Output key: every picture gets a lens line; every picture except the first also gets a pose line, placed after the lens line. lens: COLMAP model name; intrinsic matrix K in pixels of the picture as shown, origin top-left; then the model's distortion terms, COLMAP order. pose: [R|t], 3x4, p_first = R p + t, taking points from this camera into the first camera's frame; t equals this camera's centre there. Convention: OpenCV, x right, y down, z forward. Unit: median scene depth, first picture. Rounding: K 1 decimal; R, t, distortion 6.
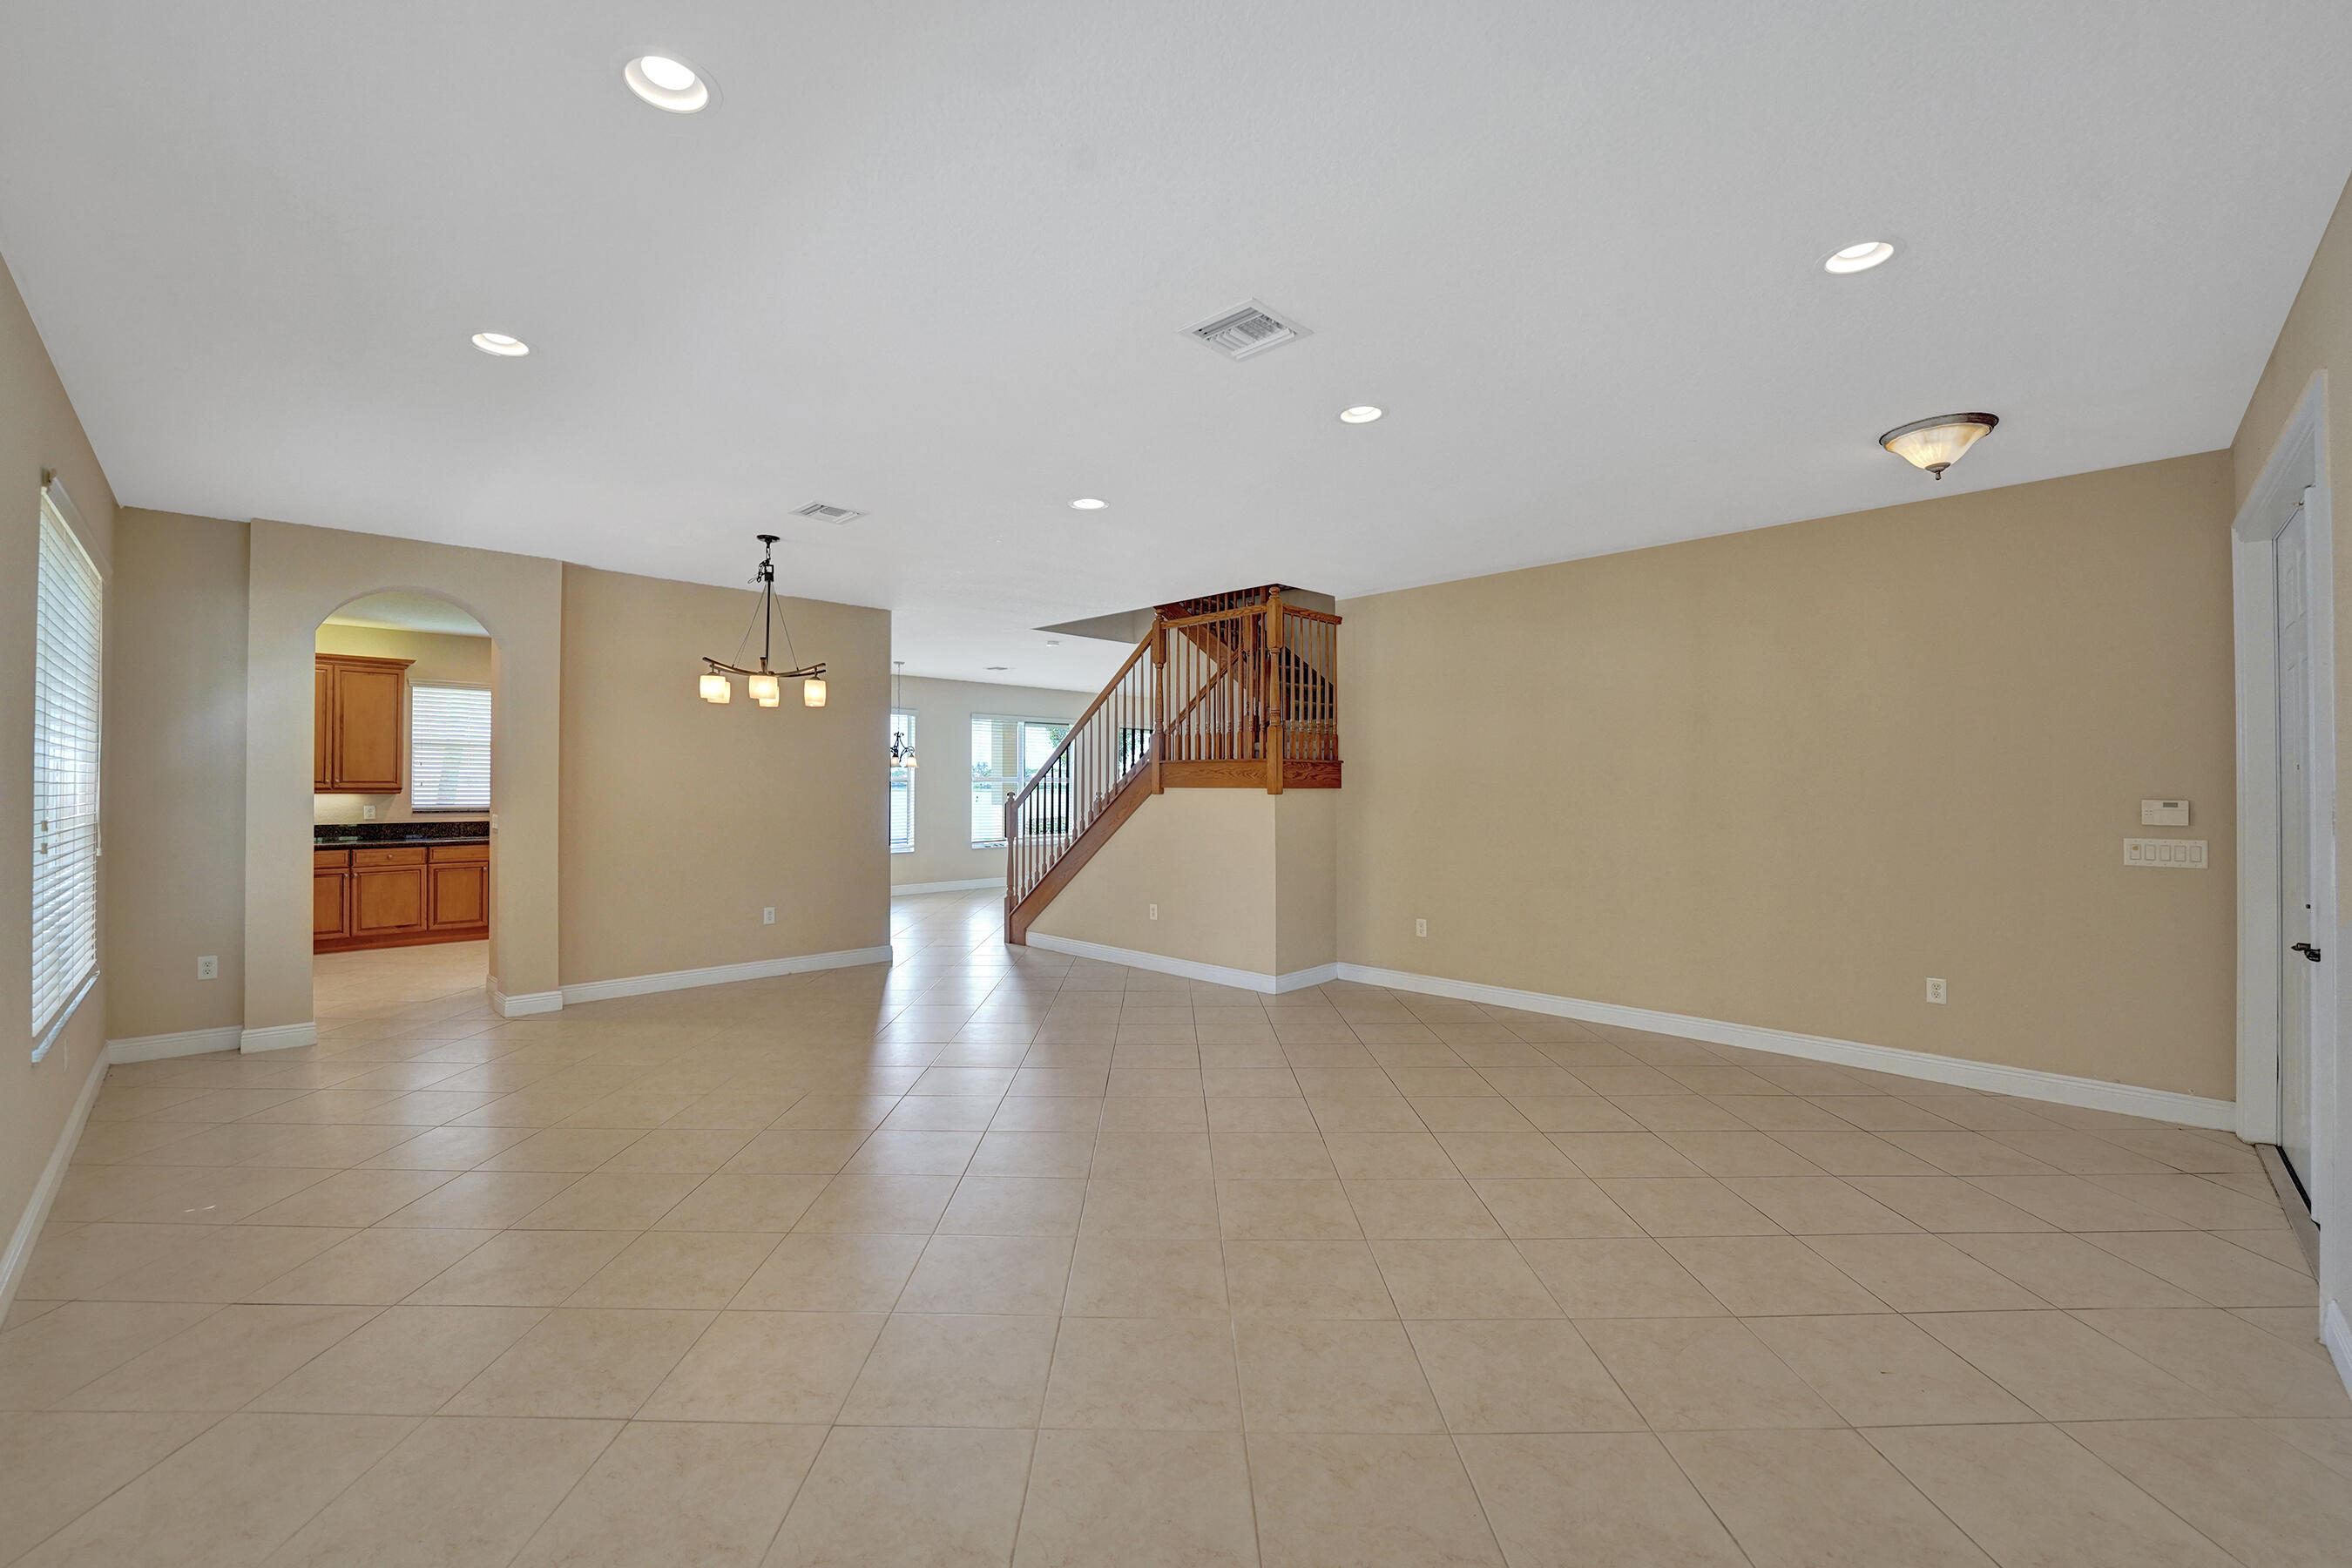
lens RADIAL K [[959.3, 0, 1176.0], [0, 959.3, 772.4], [0, 0, 1]] dist [-0.031711, 0.005159]
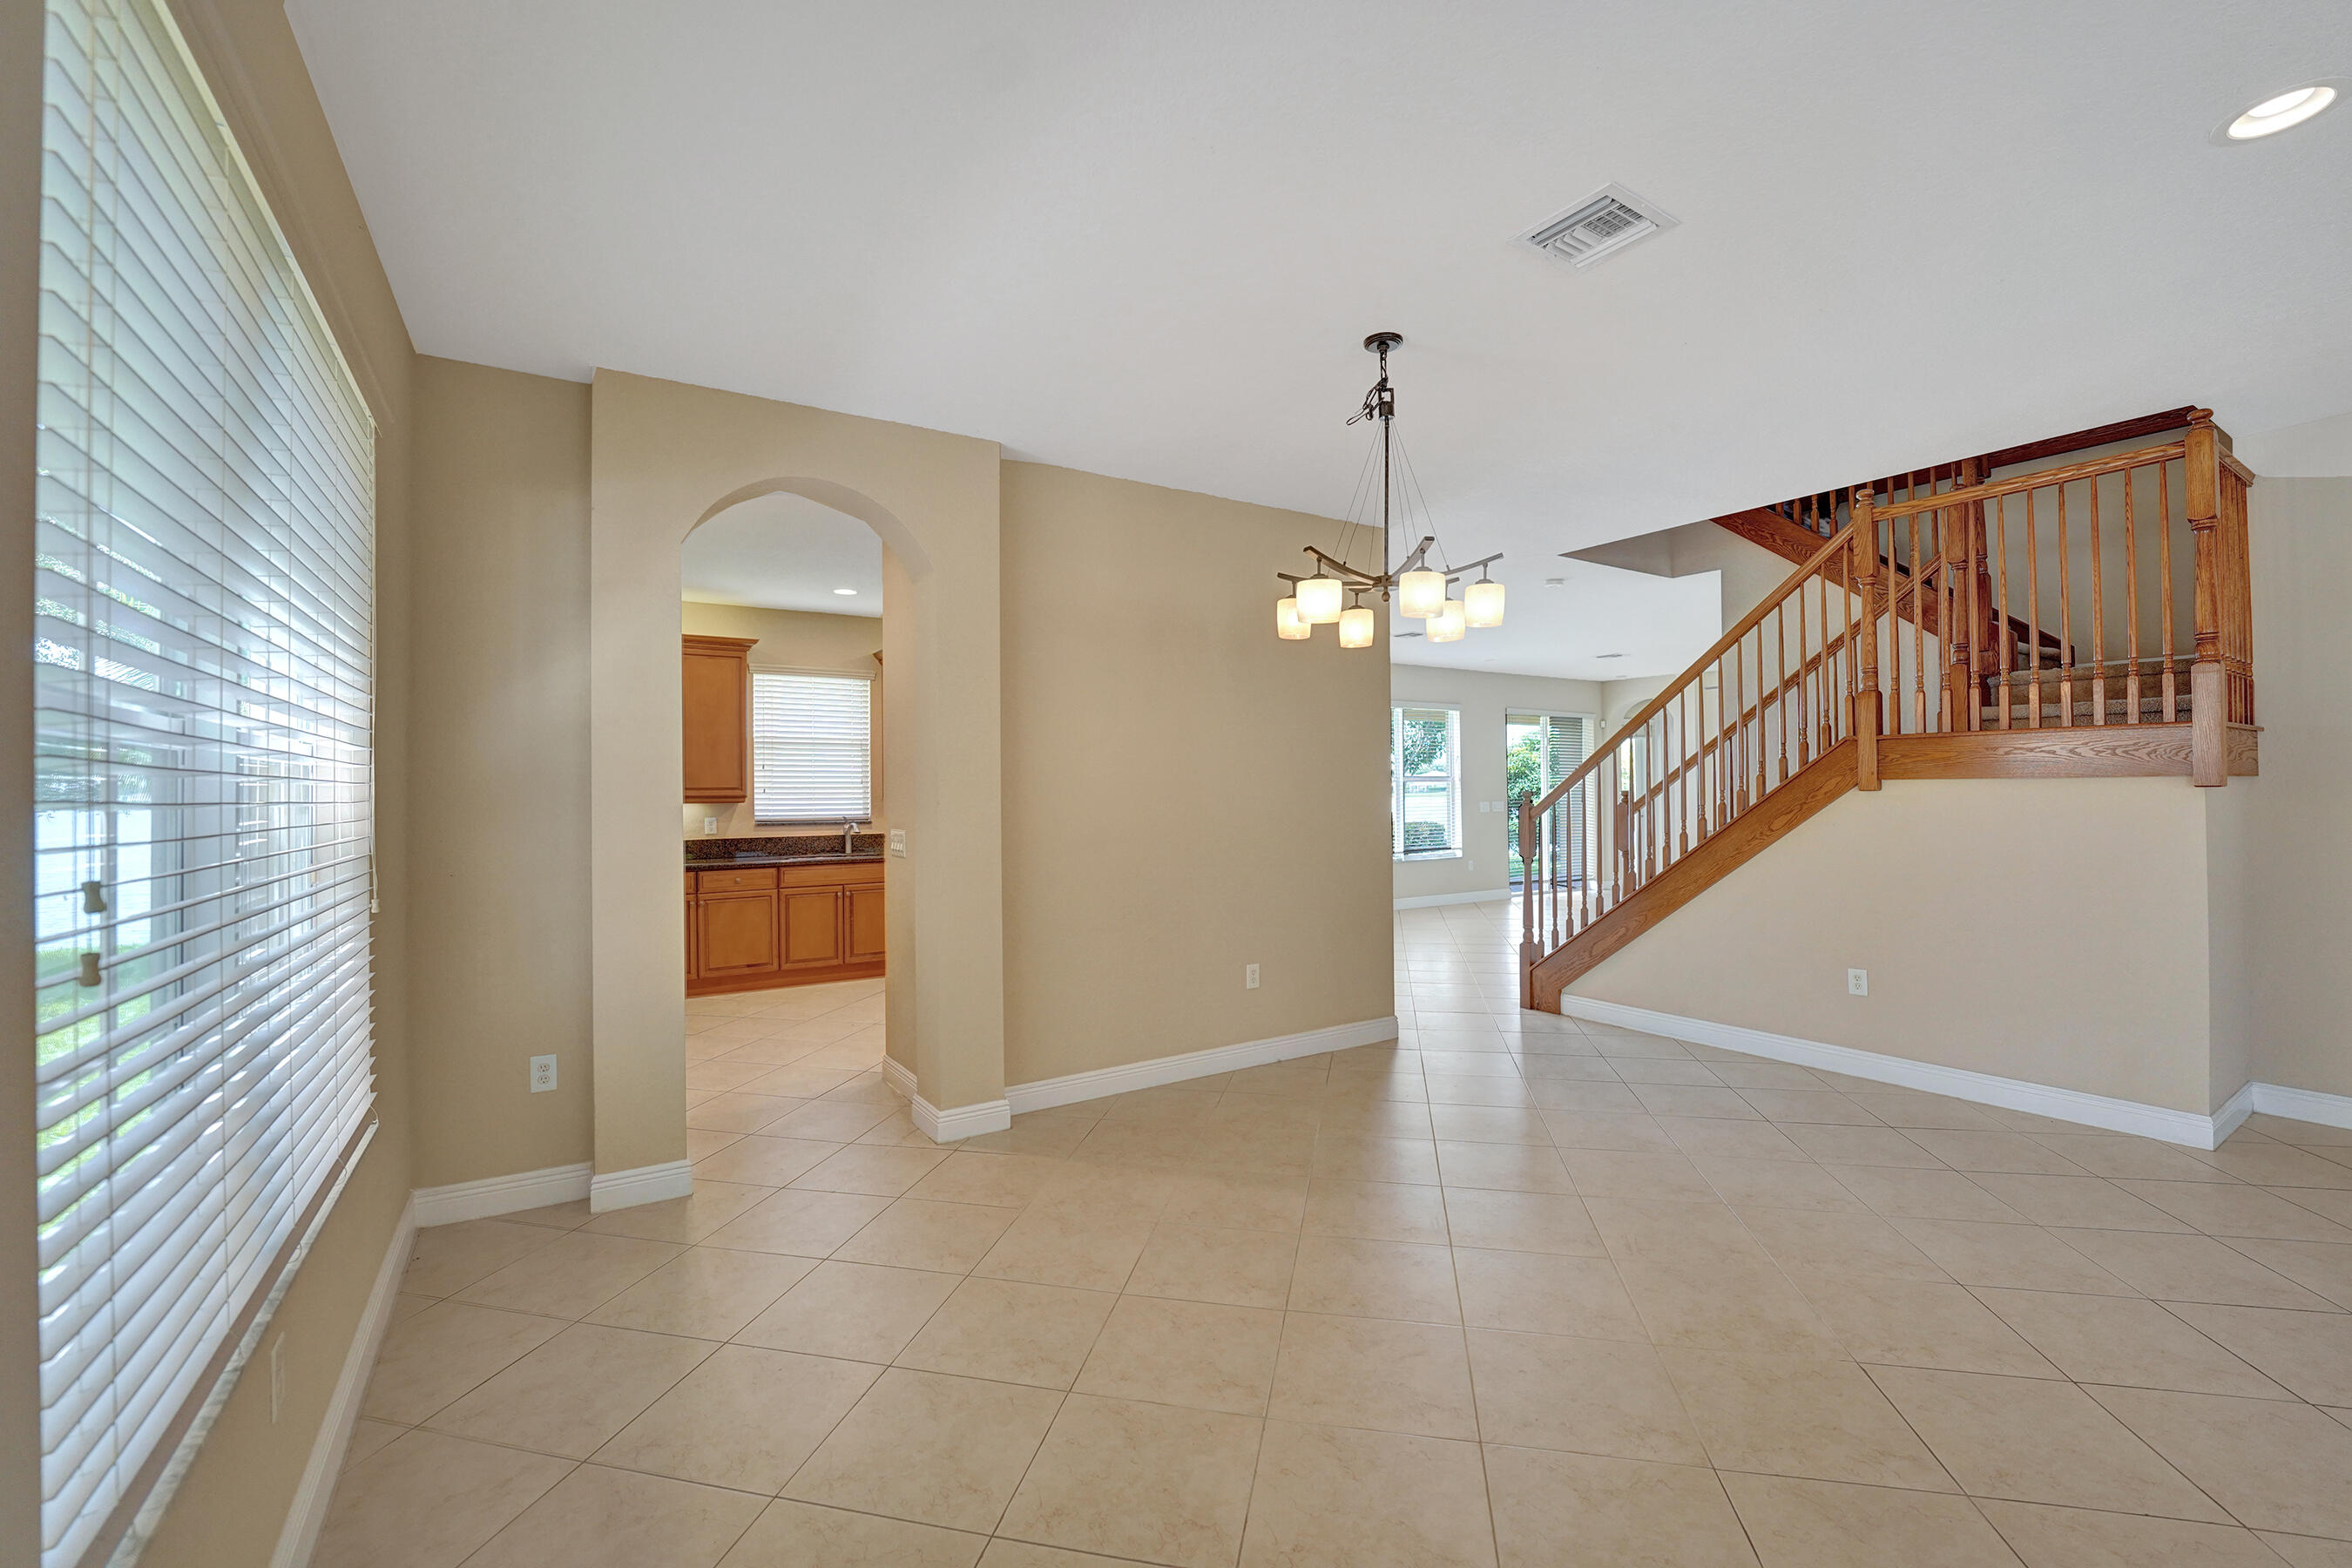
lens RADIAL K [[962.5, 0, 1173.1], [0, 962.5, 779.2], [0, 0, 1]] dist [-0.030955, 0.003695]
pose [[0.975183, -0.014111, -0.220948, -0.382681], [0.014402, 0.999896, -0.000294, 0.011380], [0.220930, -0.002895, 0.975285, 0.374108]]
